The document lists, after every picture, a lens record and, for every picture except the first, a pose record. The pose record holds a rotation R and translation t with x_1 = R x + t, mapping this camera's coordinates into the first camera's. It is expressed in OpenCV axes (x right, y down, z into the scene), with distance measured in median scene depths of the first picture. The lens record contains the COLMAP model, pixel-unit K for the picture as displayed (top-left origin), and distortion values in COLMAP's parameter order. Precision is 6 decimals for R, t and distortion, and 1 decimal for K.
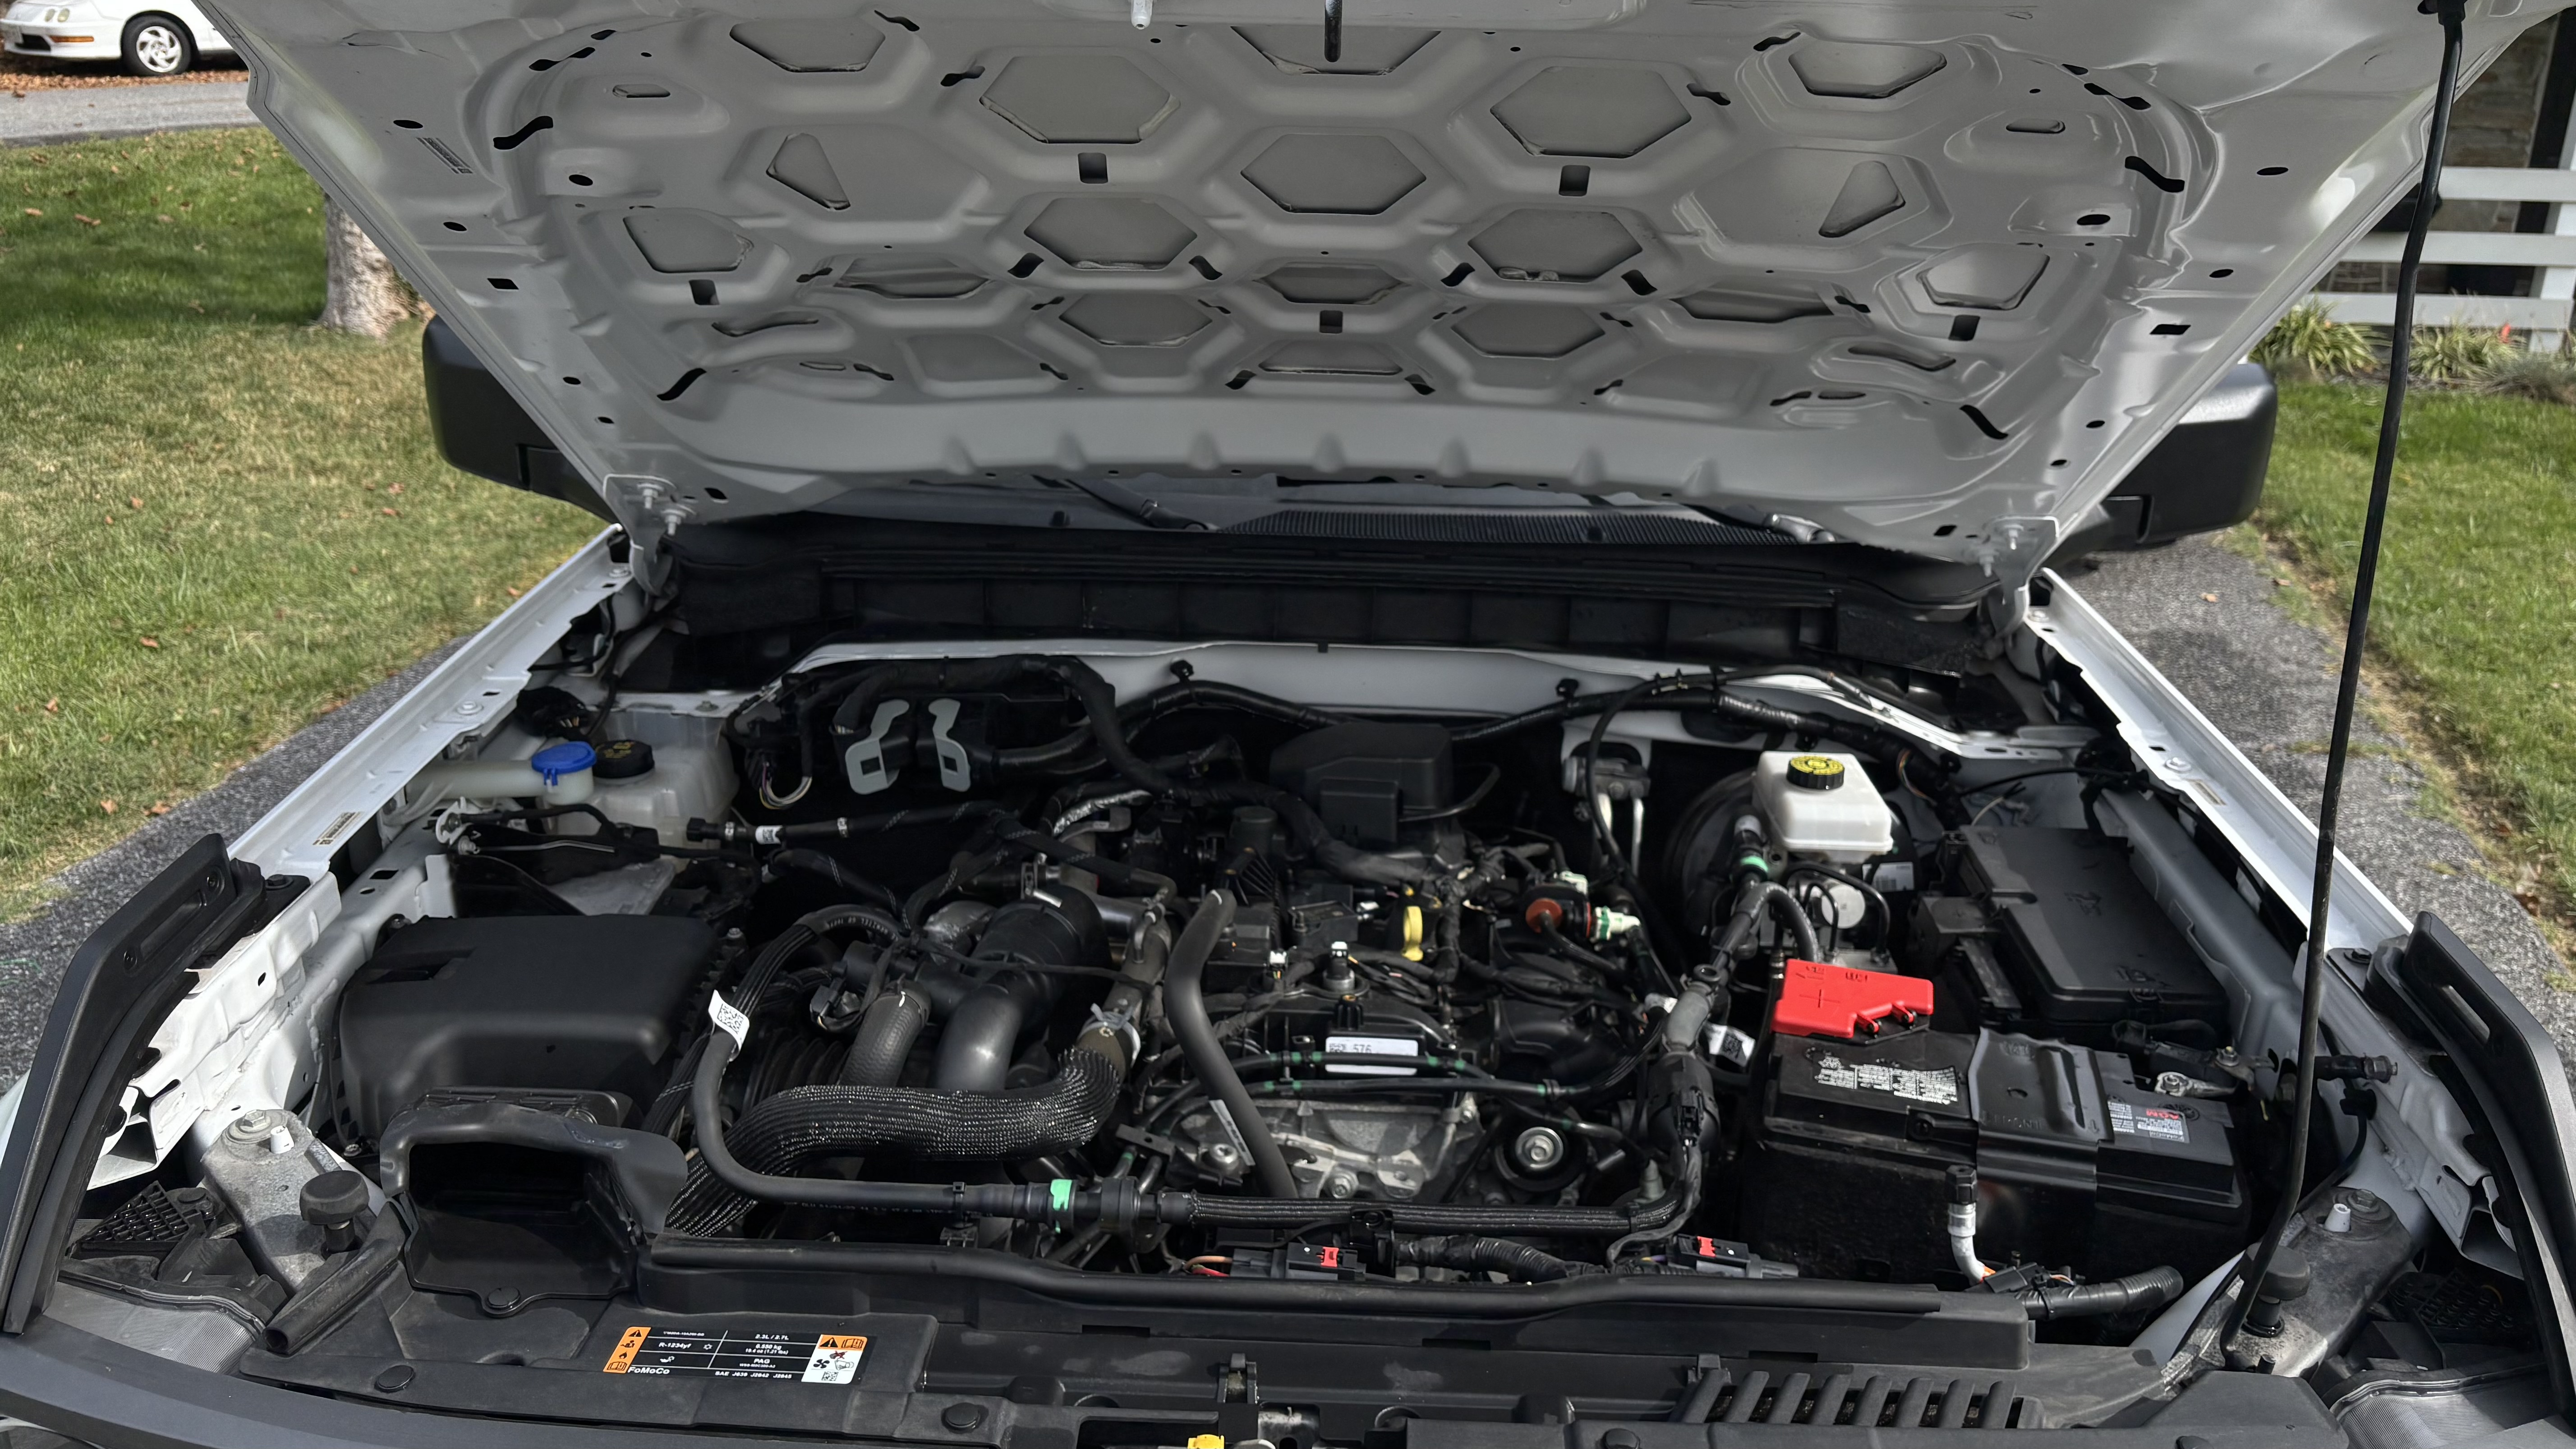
lens RADIAL K [[1925.2, 0, 1292.2], [0, 1925.2, 725.0], [0, 0, 1]] dist [0.016085, -0.016509]
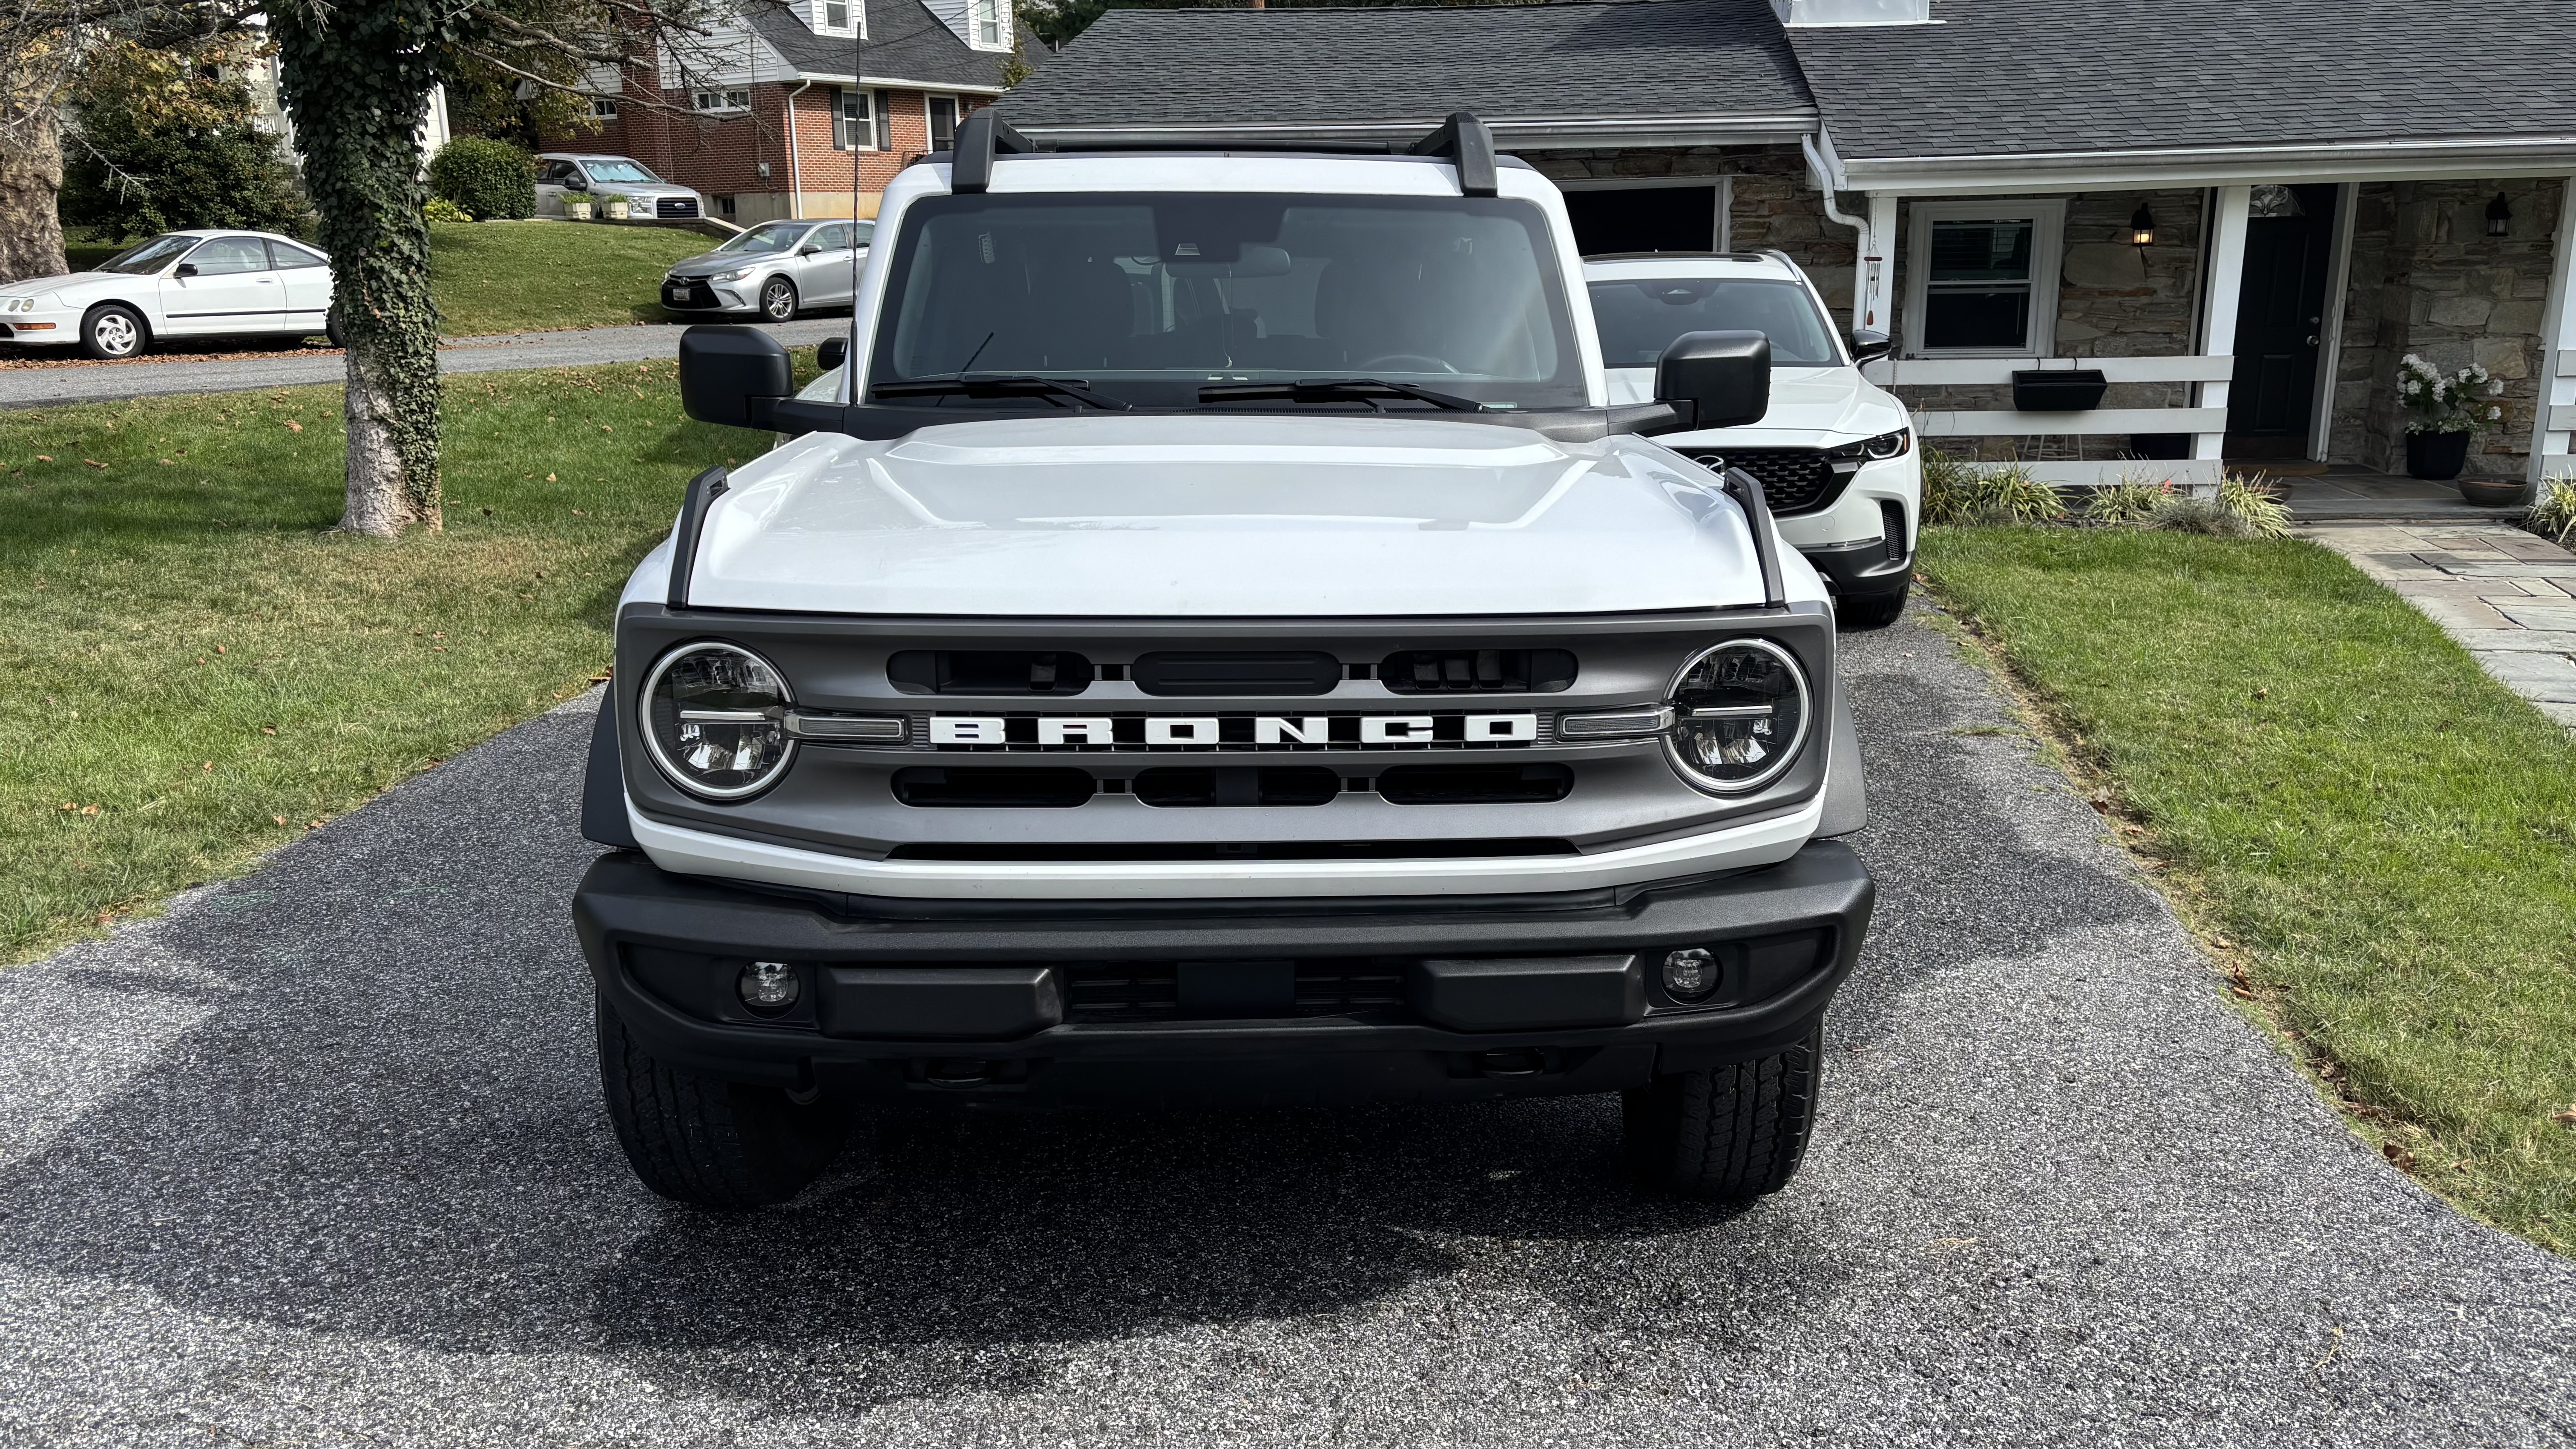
lens RADIAL K [[1925.2, 0, 1291.7], [0, 1925.2, 740.4], [0, 0, 1]] dist [0.016085, -0.016509]
pose [[0.997562, -0.032688, 0.061650, -0.010267], [0.040646, 0.990334, -0.132610, 0.096613], [-0.056719, 0.134793, 0.989249, -0.161343]]
